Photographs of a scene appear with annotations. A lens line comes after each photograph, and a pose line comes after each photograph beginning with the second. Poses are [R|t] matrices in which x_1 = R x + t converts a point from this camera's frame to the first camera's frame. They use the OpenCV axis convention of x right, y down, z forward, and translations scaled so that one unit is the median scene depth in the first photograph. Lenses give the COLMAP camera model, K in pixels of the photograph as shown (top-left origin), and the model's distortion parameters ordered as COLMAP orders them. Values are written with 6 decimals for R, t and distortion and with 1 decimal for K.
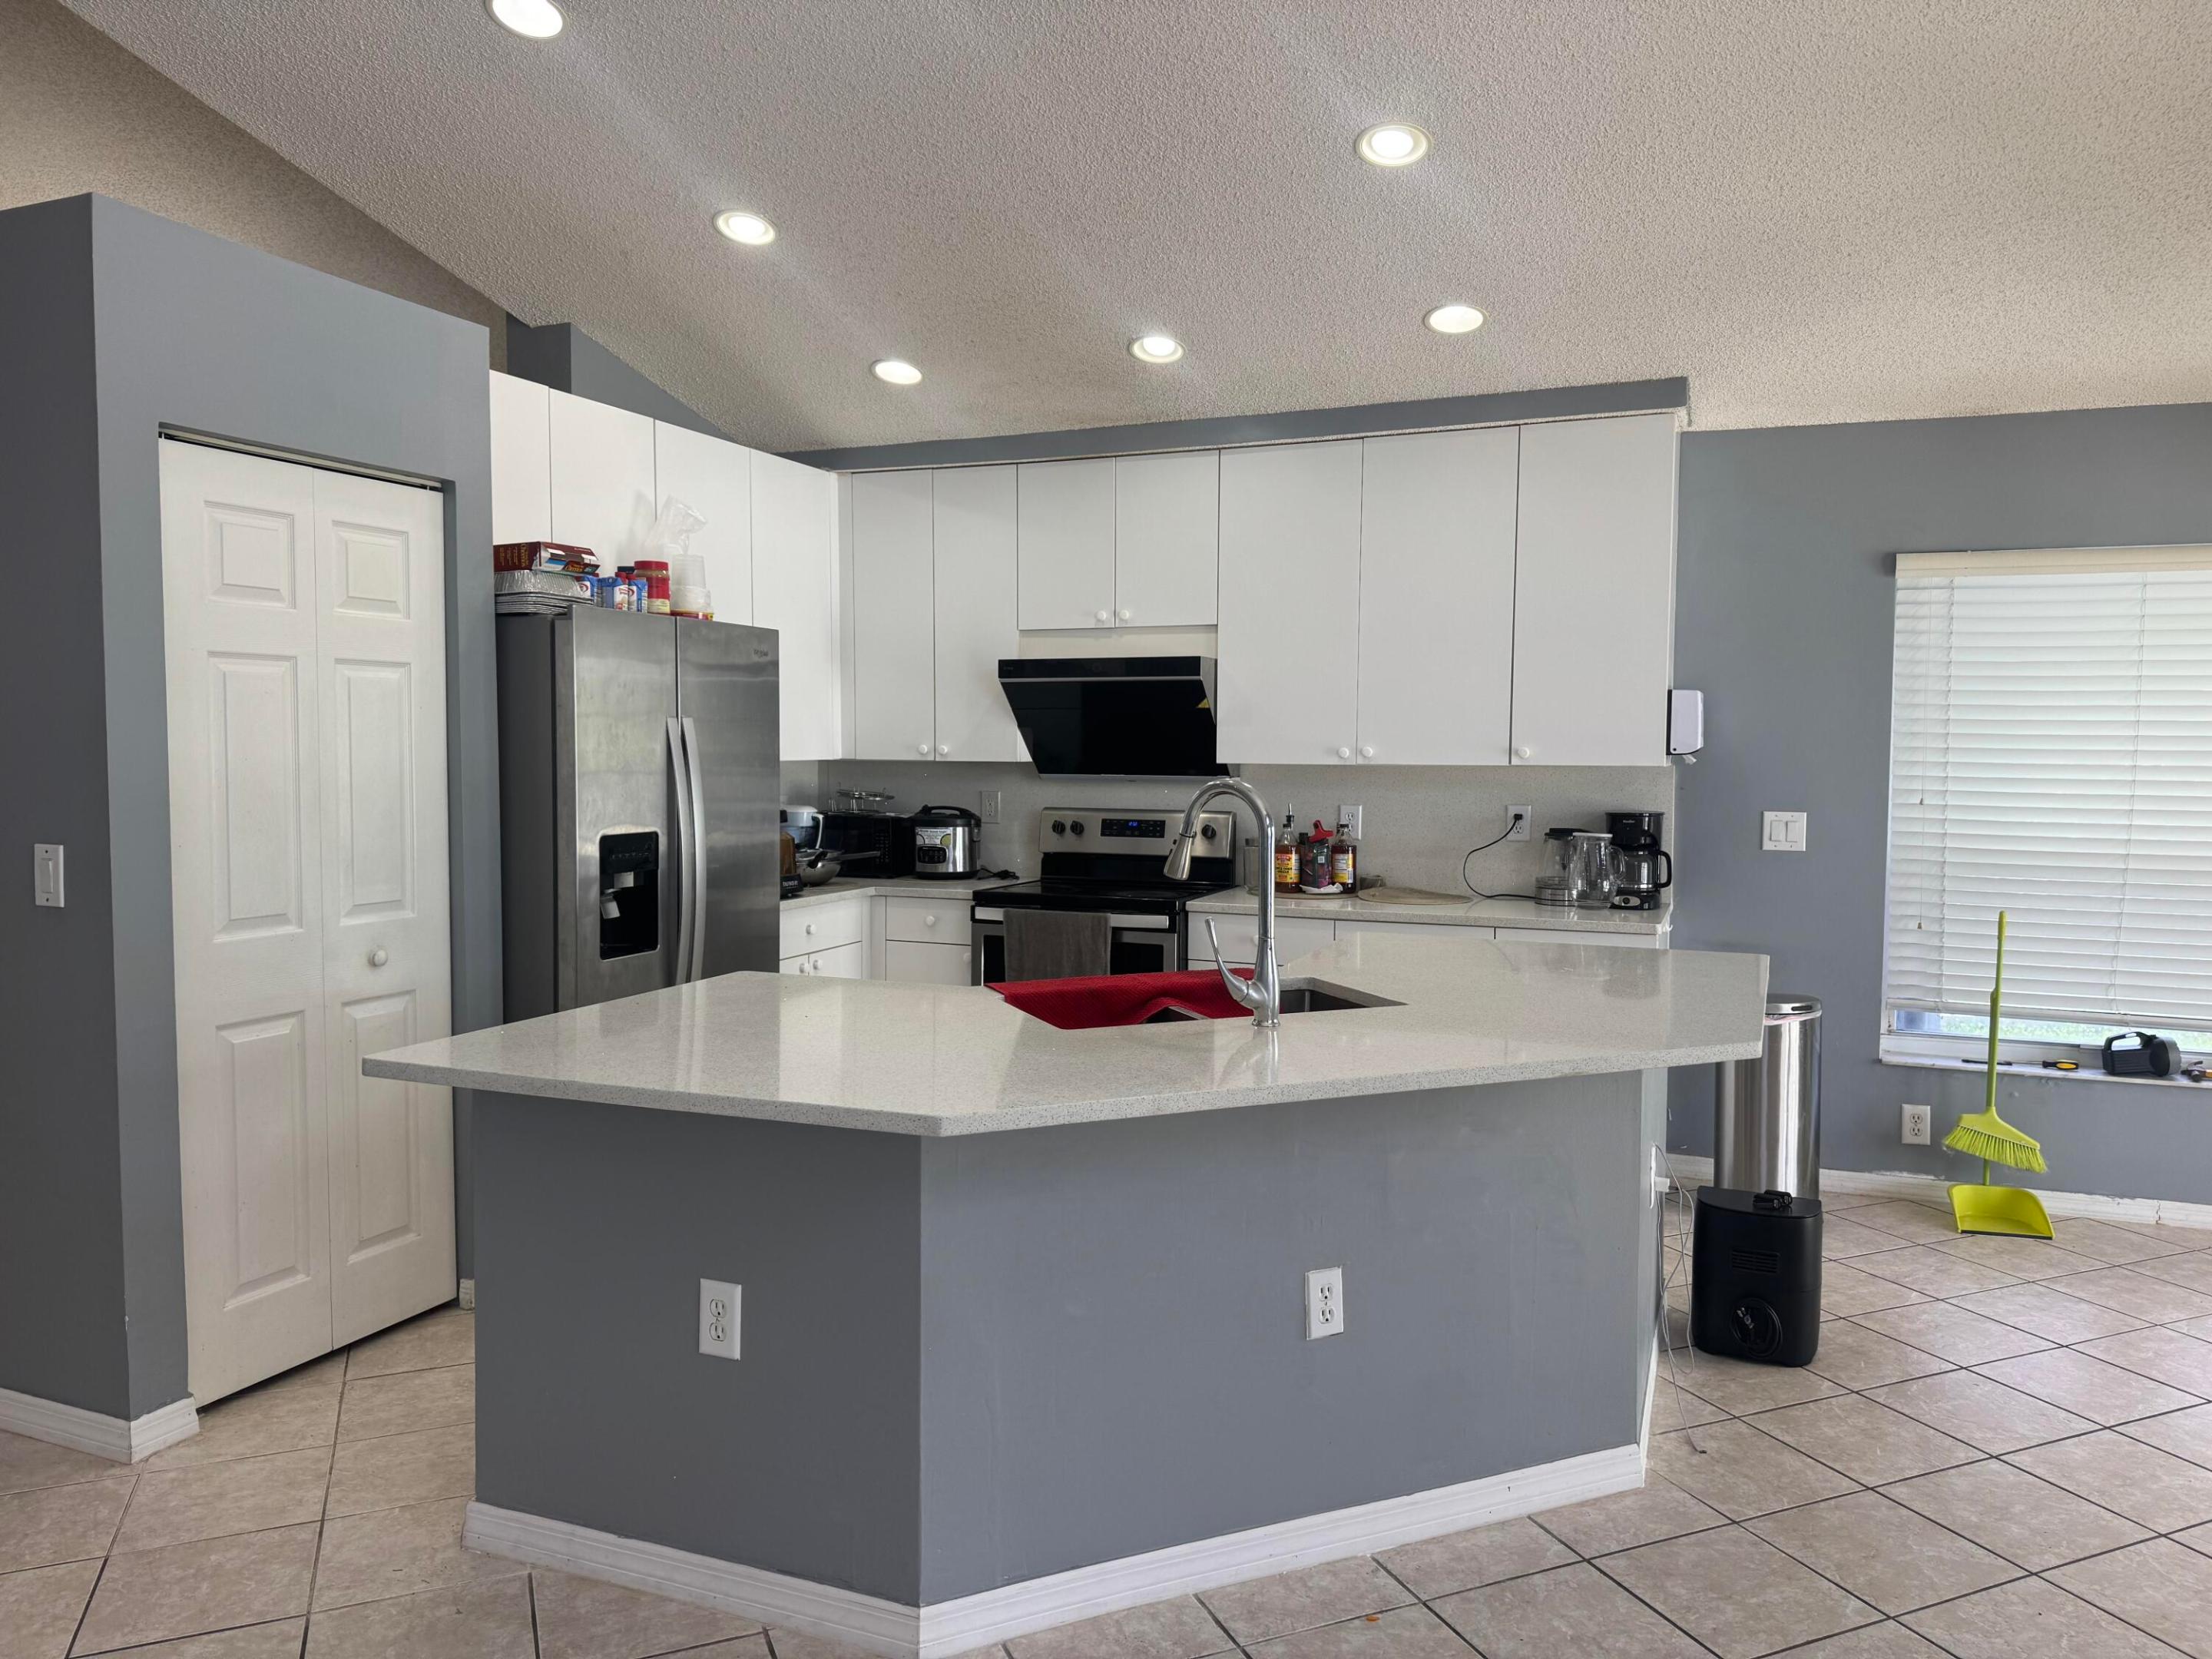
lens RADIAL K [[1523.9, 0, 1106.0], [0, 1523.9, 829.5], [0, 0, 1]] dist [0.087221, -0.110039]
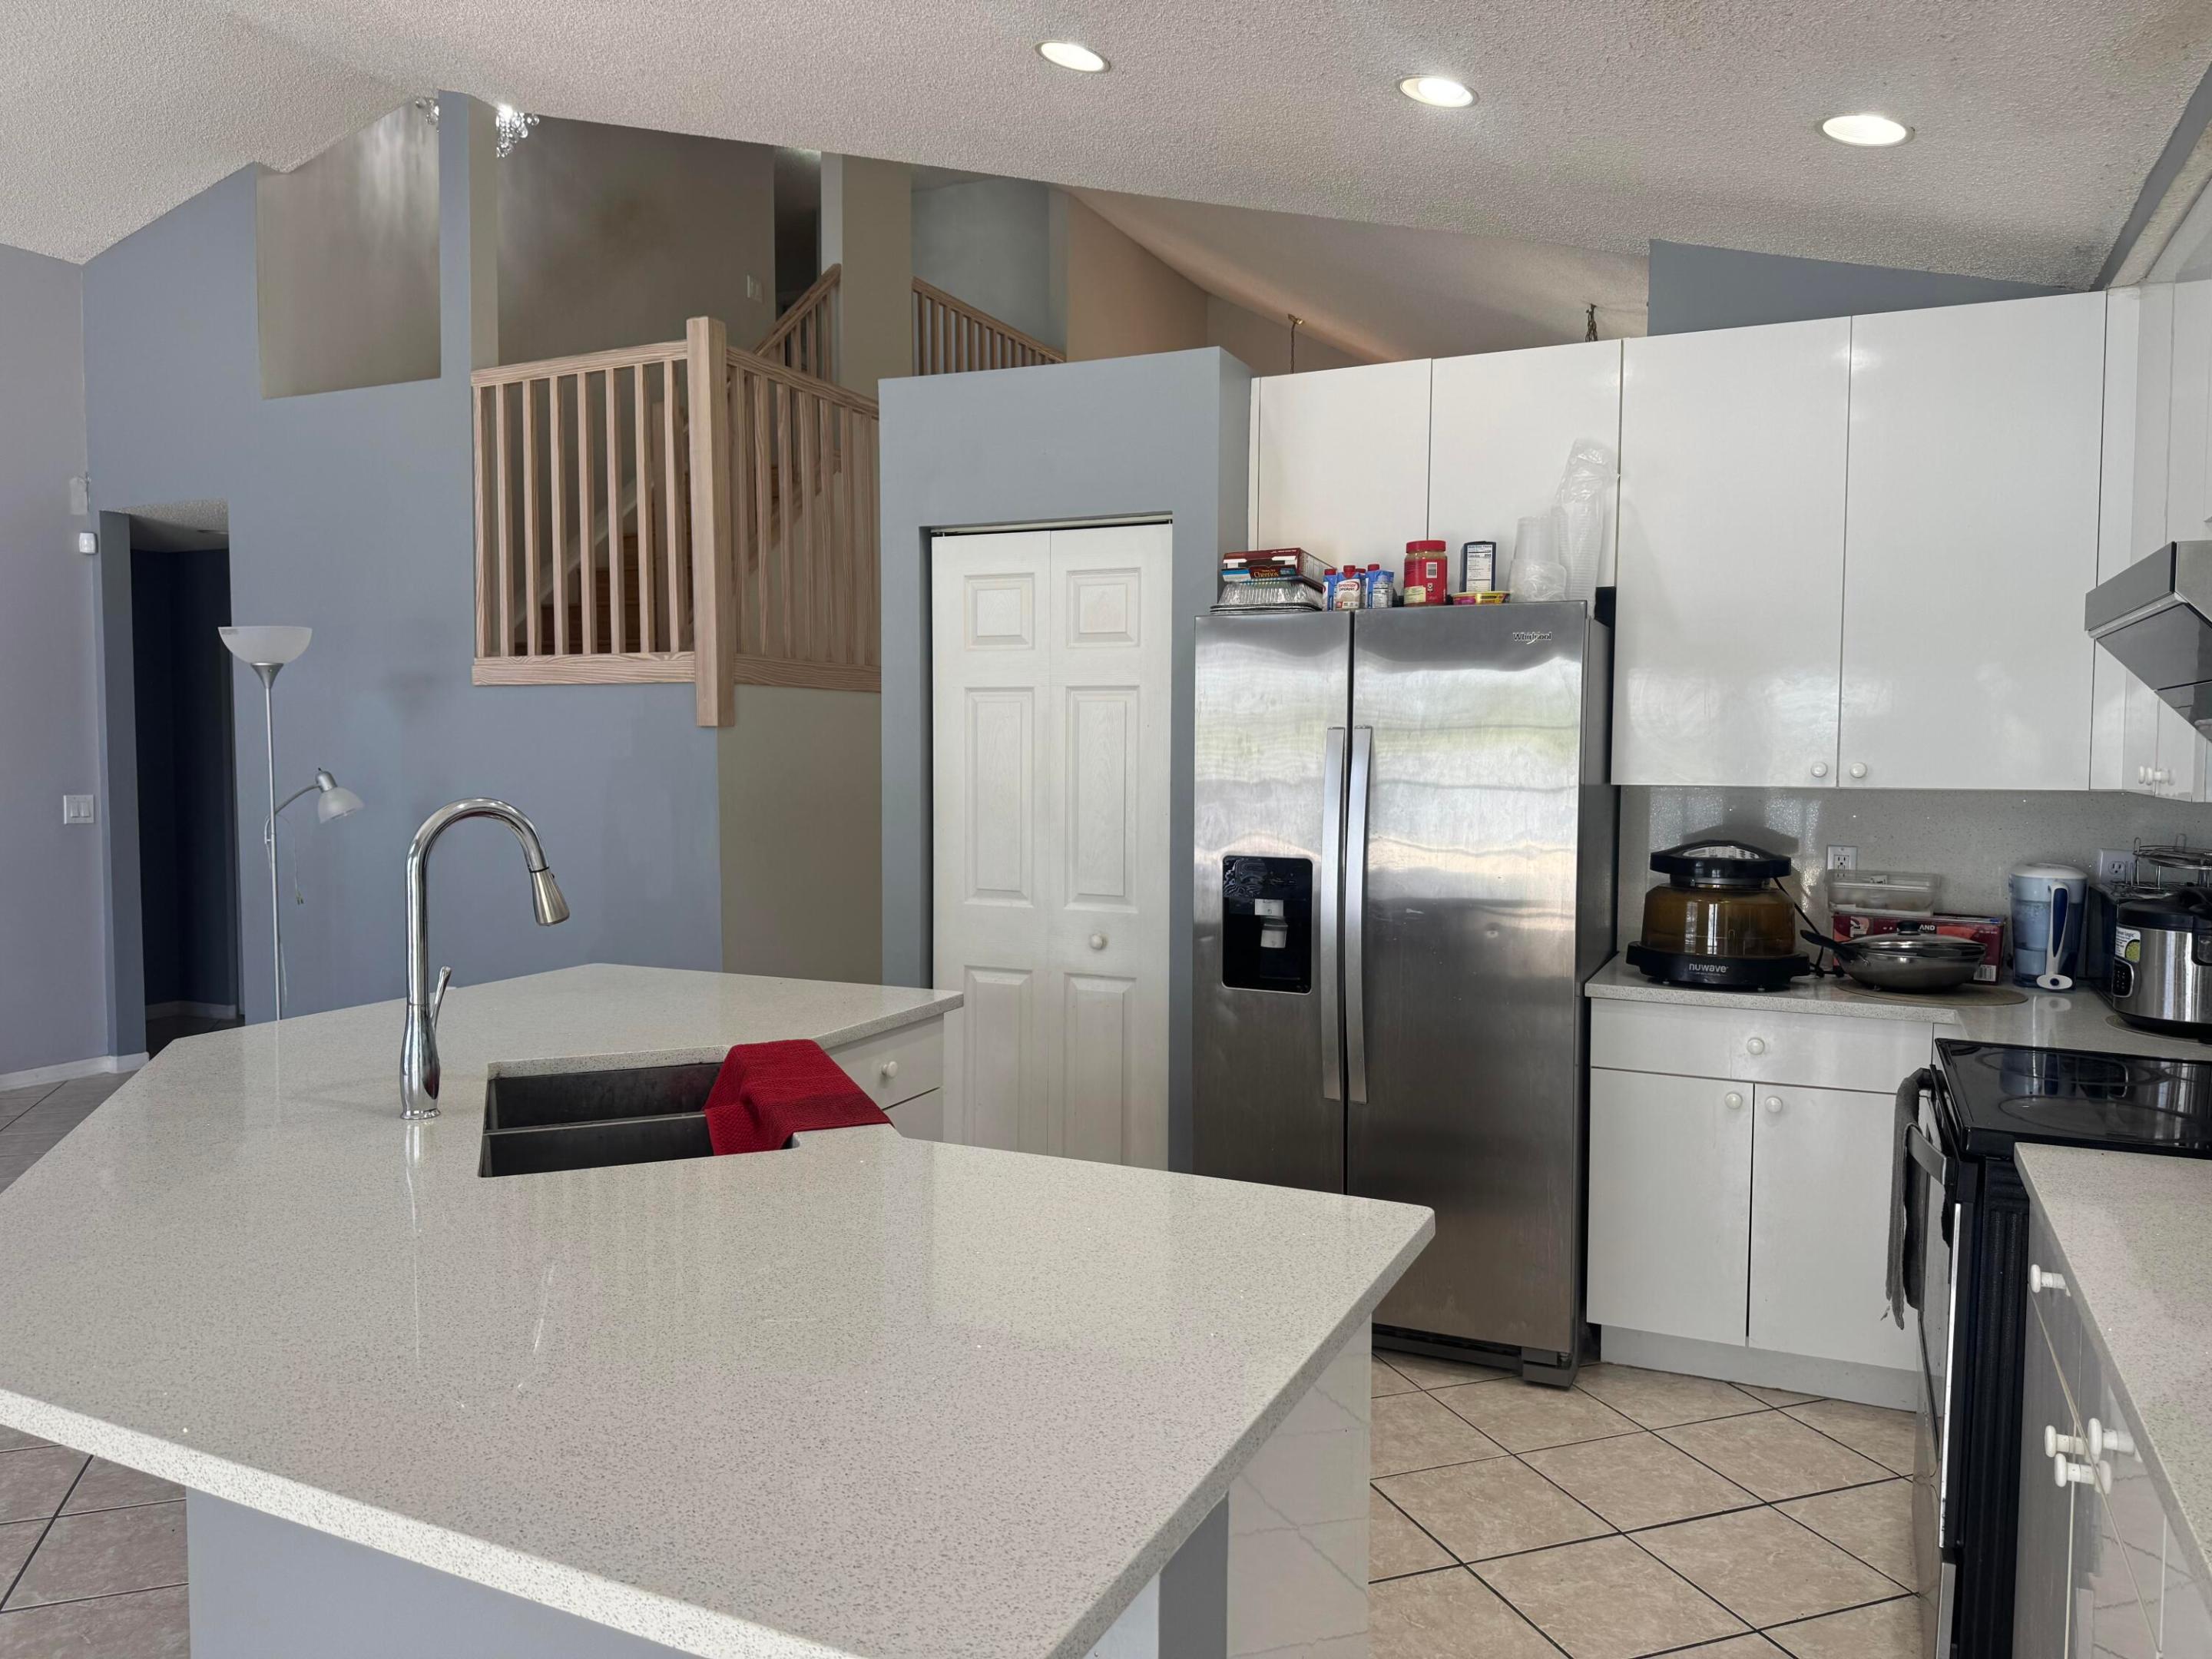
lens RADIAL K [[1523.9, 0, 1106.0], [0, 1523.9, 829.5], [0, 0, 1]] dist [0.087221, -0.110039]
pose [[-0.040676, 0.051456, -0.997847, 0.526178], [-0.063326, 0.996533, 0.053970, -0.050024], [0.997164, 0.065385, -0.037276, 0.824628]]
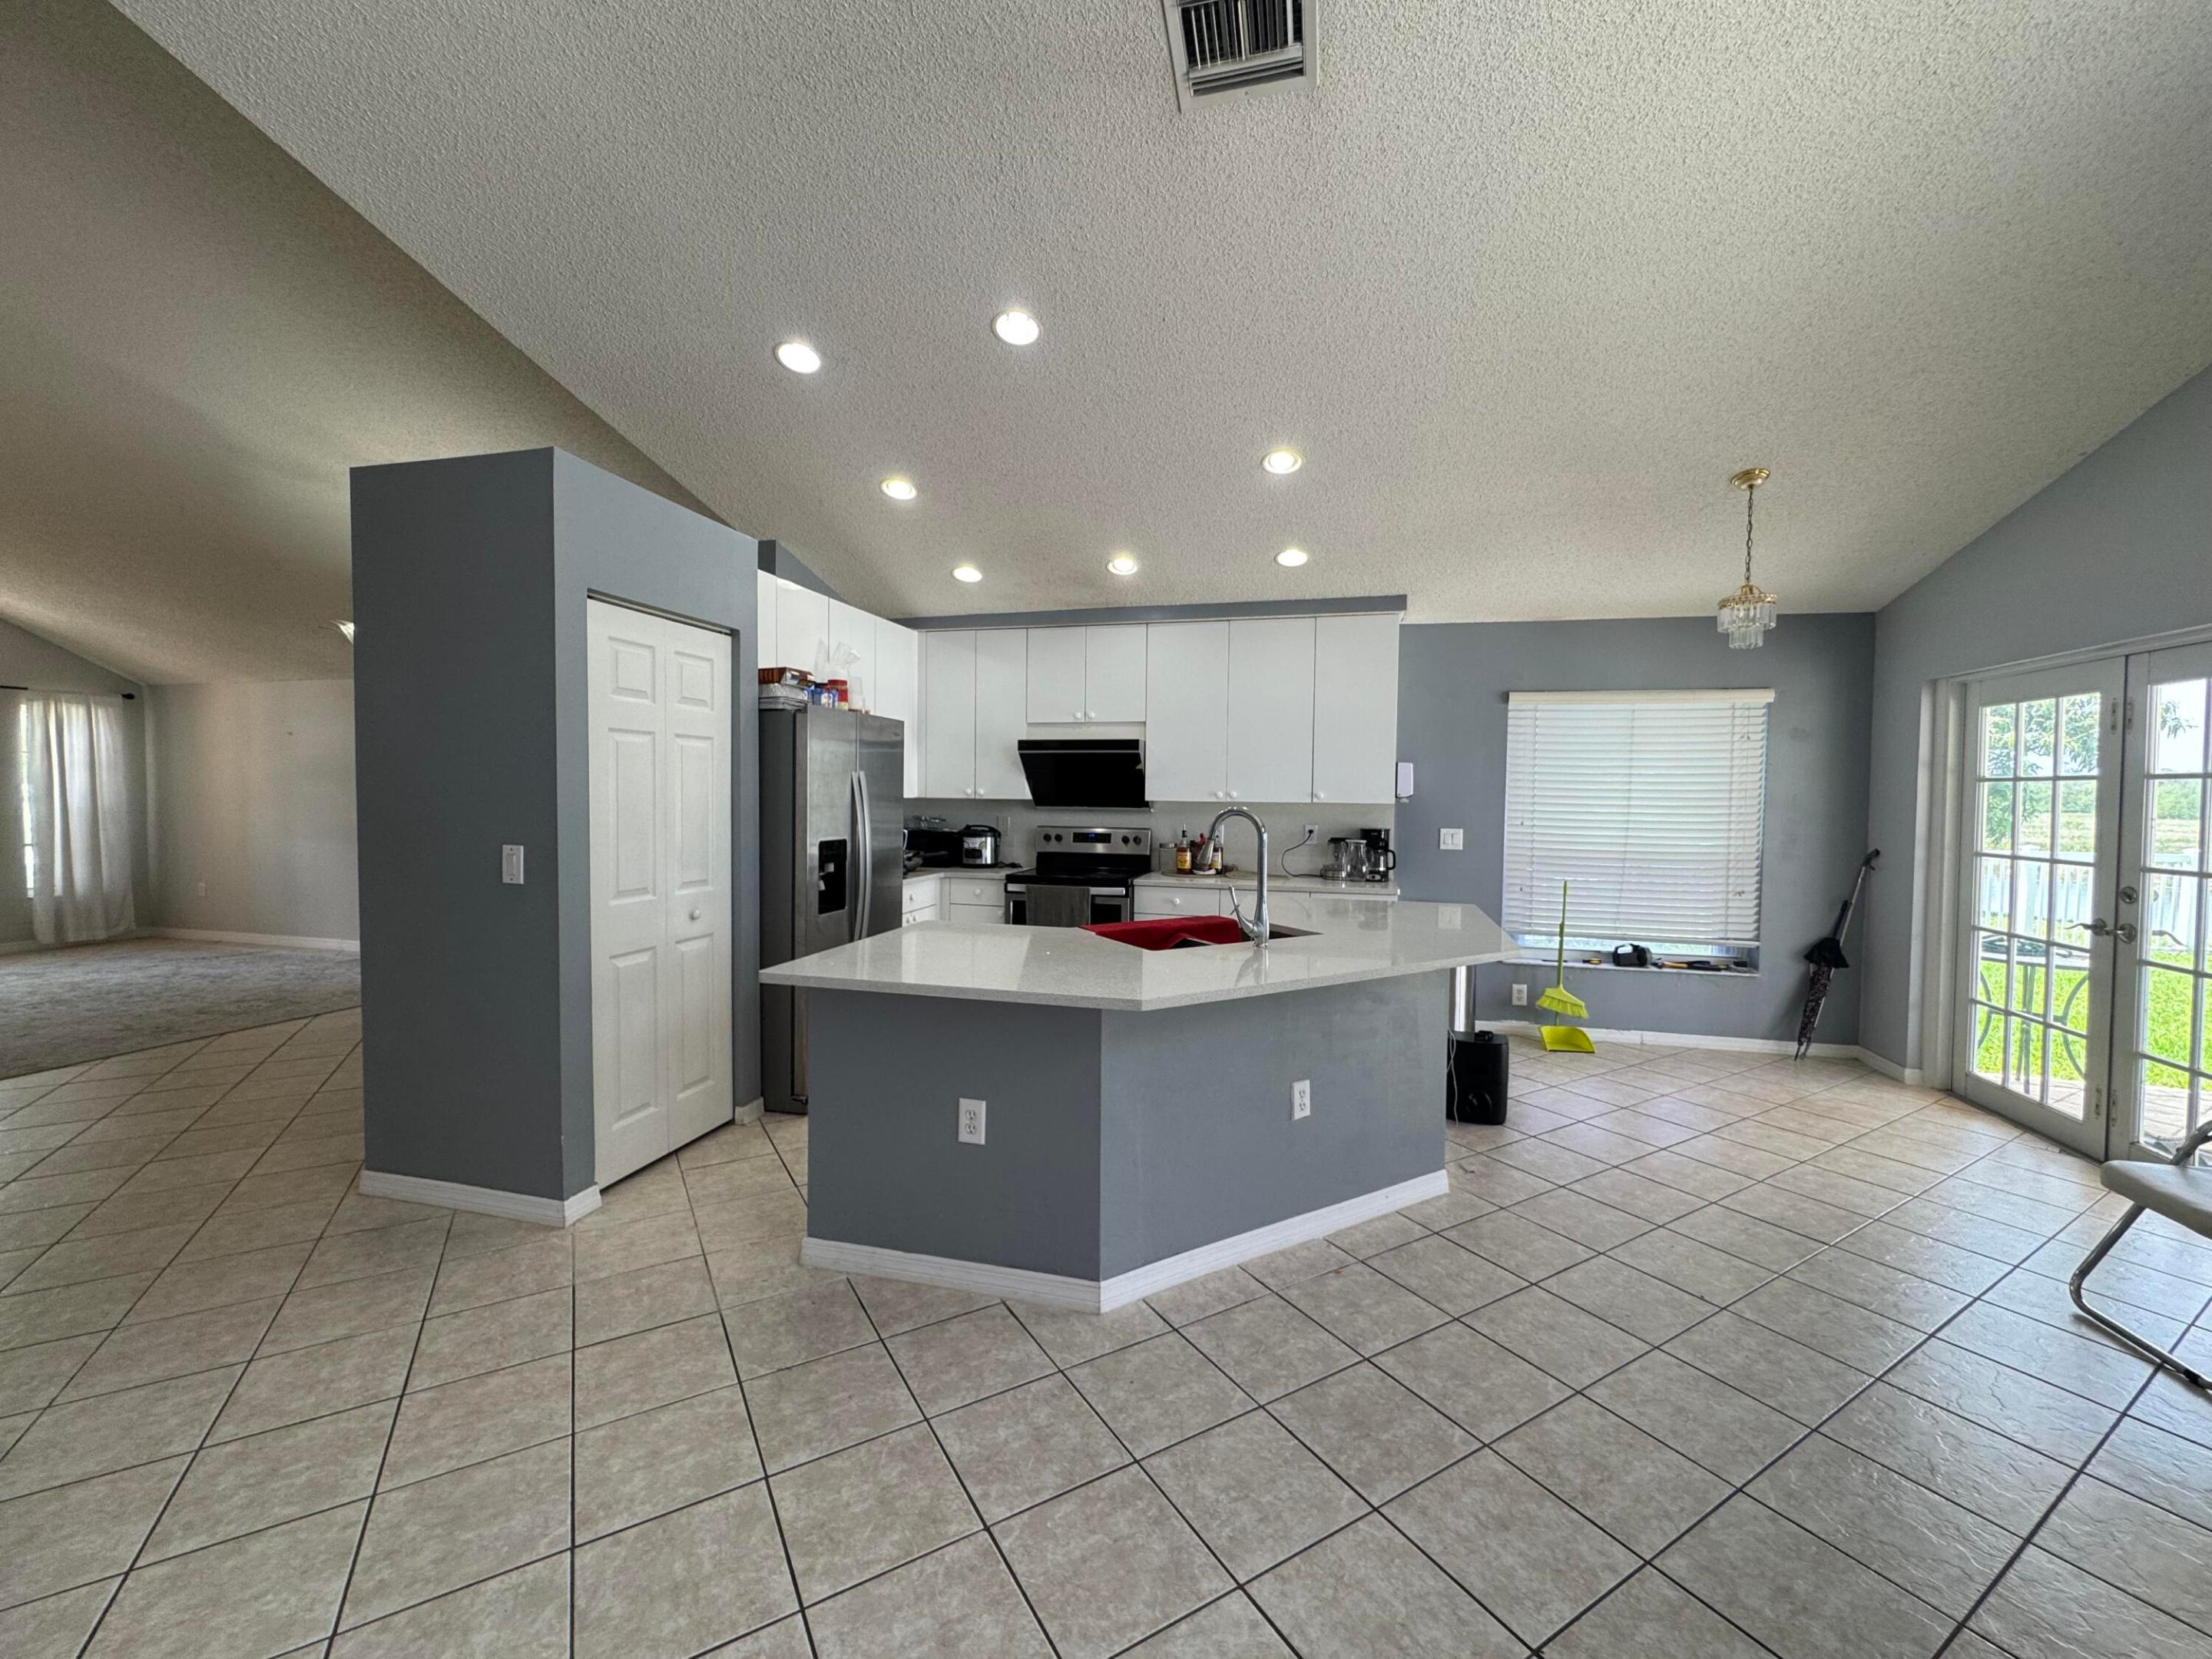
lens RADIAL K [[877.3, 0, 1095.9], [0, 877.3, 825.3], [0, 0, 1]] dist [-0.001748, -0.000344]
pose [[0.991637, 0.001422, 0.129054, -0.130854], [0.001062, 0.999815, -0.019180, 0.004609], [-0.129058, 0.019156, 0.991452, 0.007167]]
